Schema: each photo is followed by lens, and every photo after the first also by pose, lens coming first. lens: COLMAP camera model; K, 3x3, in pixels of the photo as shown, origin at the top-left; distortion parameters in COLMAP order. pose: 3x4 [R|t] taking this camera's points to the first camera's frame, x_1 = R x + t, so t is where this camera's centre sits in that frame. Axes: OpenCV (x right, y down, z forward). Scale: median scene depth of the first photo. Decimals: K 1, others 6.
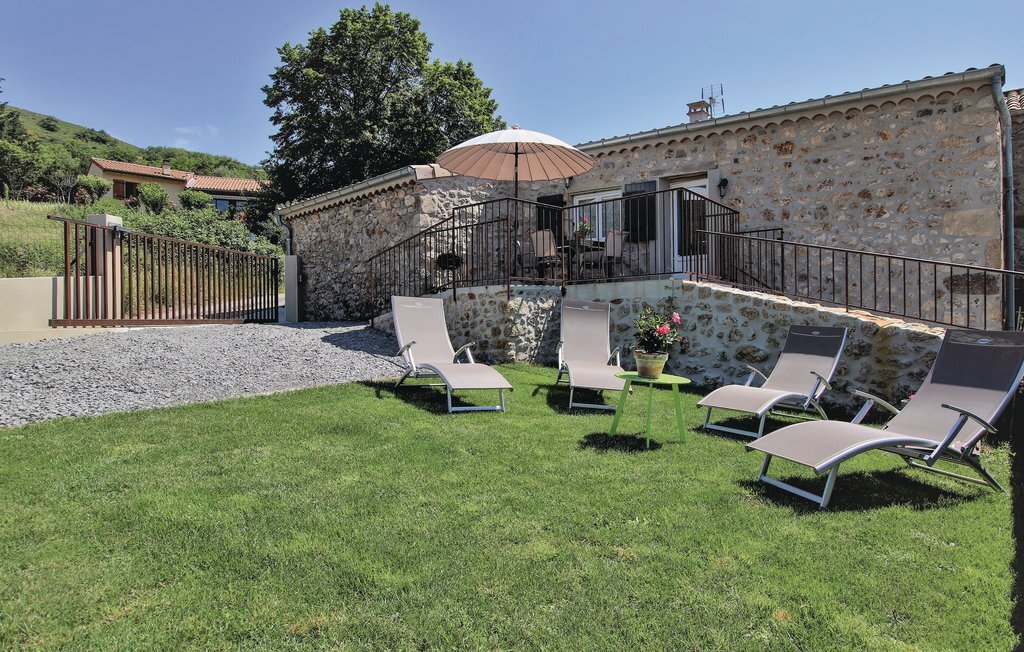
lens RADIAL K [[623.3, 0, 512.0], [0, 623.3, 326.0], [0, 0, 1]] dist [-0.027852, 0.001474]
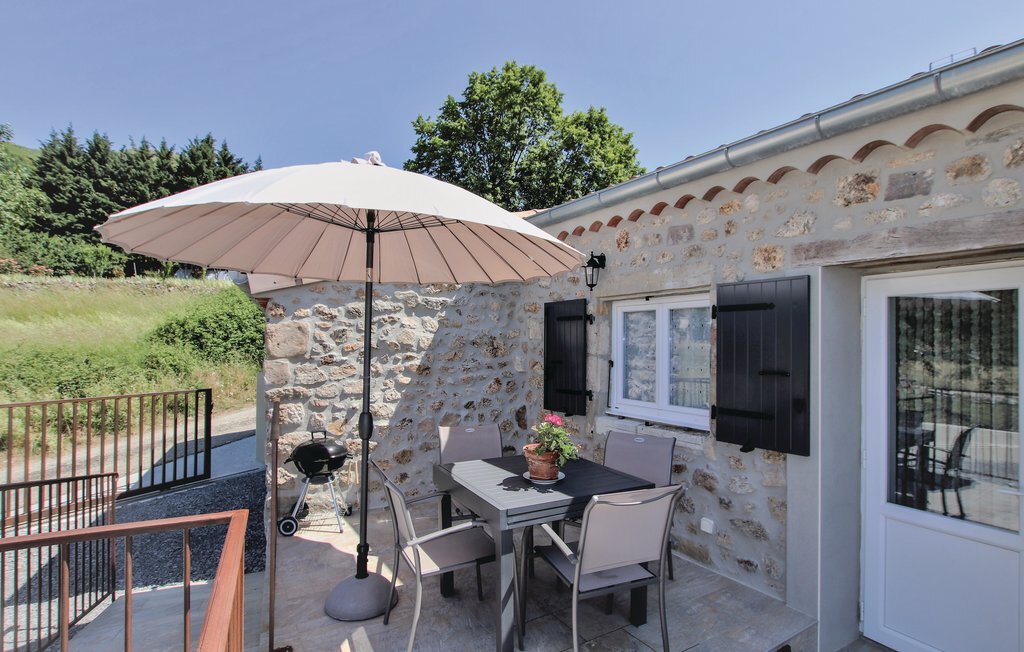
lens RADIAL K [[498.5, 0, 507.0], [0, 498.5, 340.8], [0, 0, 1]] dist [-0.019880, -0.000069]
pose [[0.933361, 0.007543, -0.358861, 0.181120], [-0.010199, 0.999933, -0.005510, -0.202575], [0.358795, 0.008803, 0.933375, 0.722394]]
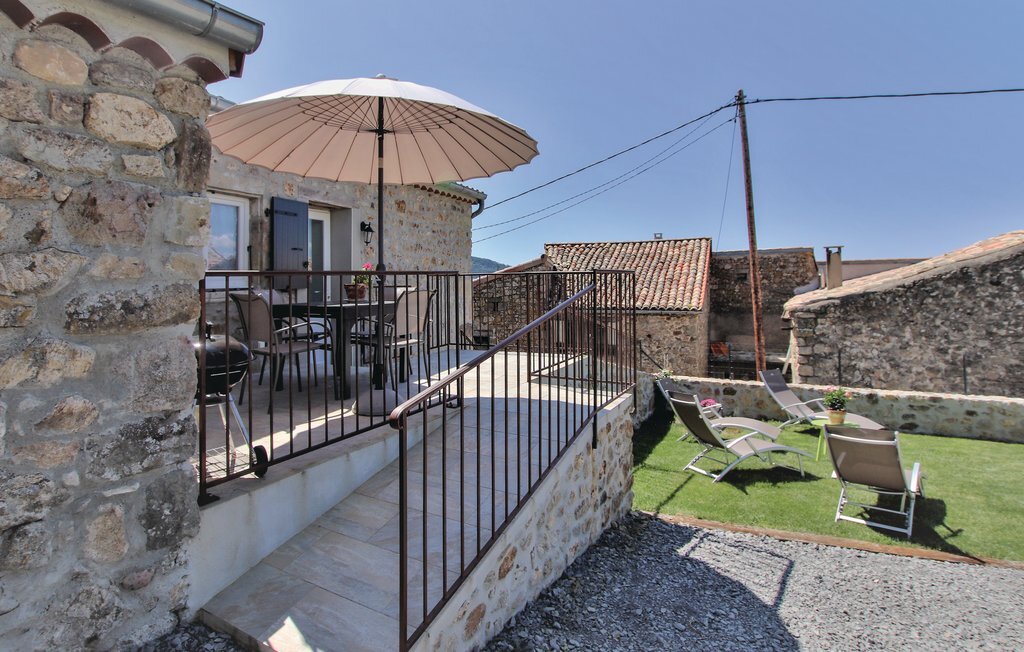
lens RADIAL K [[536.4, 0, 509.5], [0, 536.4, 262.8], [0, 0, 1]] dist [-0.004023, -0.000891]
pose [[-0.280507, 0.032905, 0.959288, -0.415019], [0.021490, 0.999377, -0.027997, -0.150182], [-0.959611, 0.012762, -0.281039, 0.980014]]
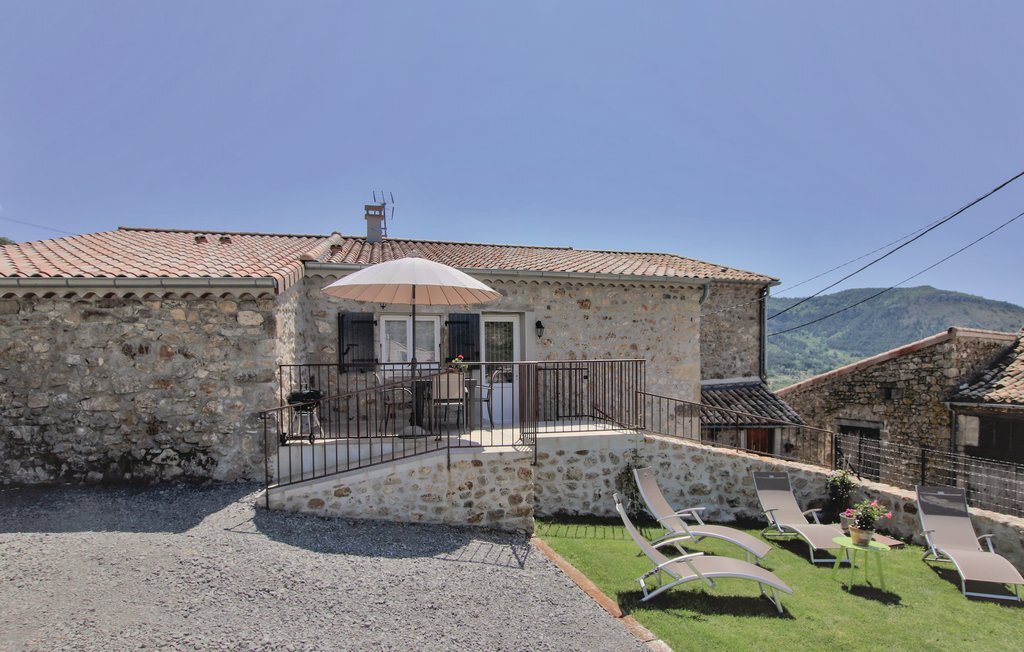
lens RADIAL K [[604.0, 0, 521.8], [0, 604.0, 378.1], [0, 0, 1]] dist [-0.030282, 0.000613]
pose [[0.576123, -0.030337, 0.816800, -0.592467], [0.013497, 0.999528, 0.027604, -0.155723], [-0.817252, -0.004879, 0.576260, 0.354190]]
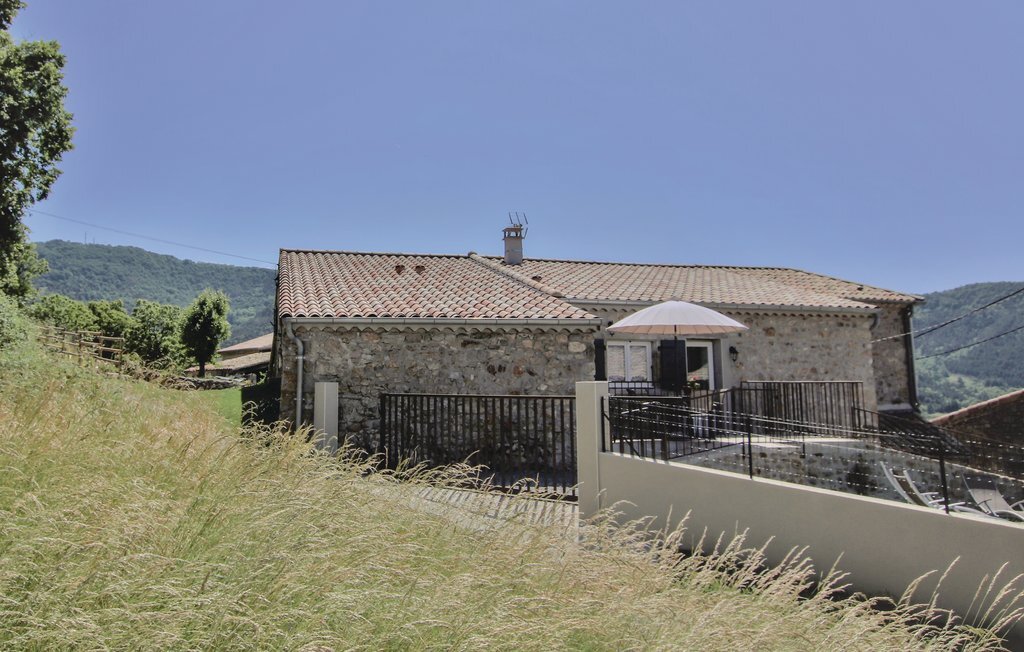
lens RADIAL K [[921.9, 0, 386.9], [0, 921.9, 239.3], [0, 0, 1]] dist [0.009545, 0.007045]
pose [[0.624163, 0.123136, 0.771530, -1.623846], [0.001150, 0.987356, -0.158512, -0.146127], [-0.781293, 0.099825, 0.616130, 0.321423]]
